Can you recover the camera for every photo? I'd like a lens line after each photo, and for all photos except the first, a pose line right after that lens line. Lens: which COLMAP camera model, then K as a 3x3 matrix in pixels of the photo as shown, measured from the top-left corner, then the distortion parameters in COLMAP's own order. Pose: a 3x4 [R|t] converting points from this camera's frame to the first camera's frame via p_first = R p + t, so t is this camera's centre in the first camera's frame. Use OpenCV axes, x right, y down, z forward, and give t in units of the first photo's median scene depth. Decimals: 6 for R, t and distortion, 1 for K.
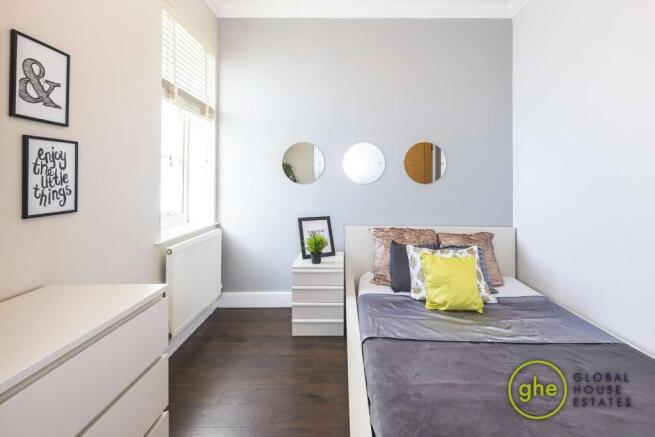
lens RADIAL K [[304.4, 0, 345.7], [0, 304.4, 178.0], [0, 0, 1]] dist [-0.000942, -0.000225]
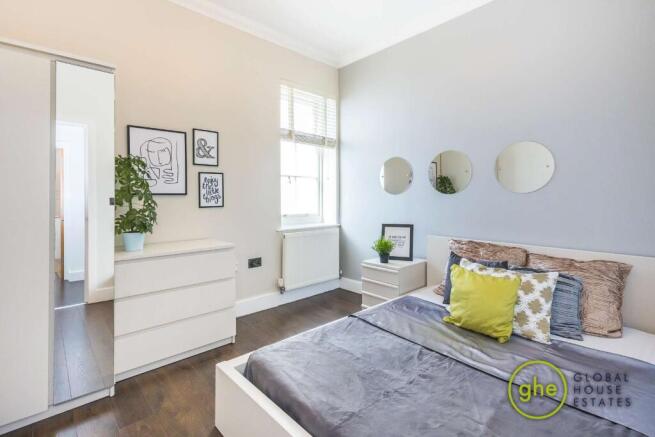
lens RADIAL K [[308.5, 0, 318.3], [0, 308.5, 198.6], [0, 0, 1]] dist [-0.001284, -0.000244]
pose [[0.663442, -0.002179, -0.748224, 0.790837], [0.013399, 0.999870, 0.008968, 0.032187], [0.748107, -0.015975, 0.663385, 0.064119]]
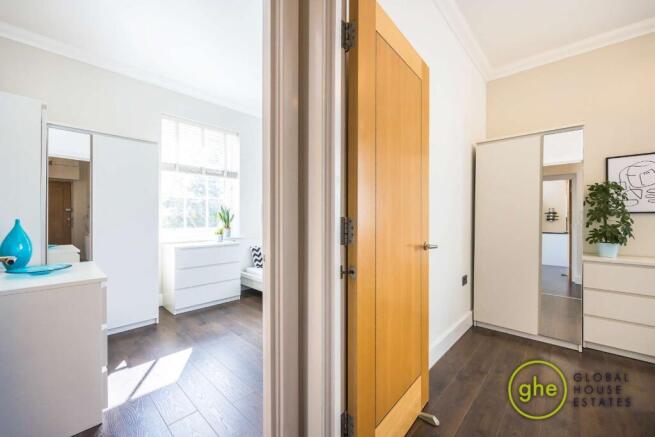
lens RADIAL K [[259.0, 0, 327.5], [0, 259.0, 218.5], [0, 0, 1]] dist [-0.001240, -0.000244]
pose [[-0.685467, -0.000514, -0.728104, 1.262122], [0.007984, 0.999934, -0.008223, 0.042434], [0.728060, -0.011450, -0.685418, 0.183502]]
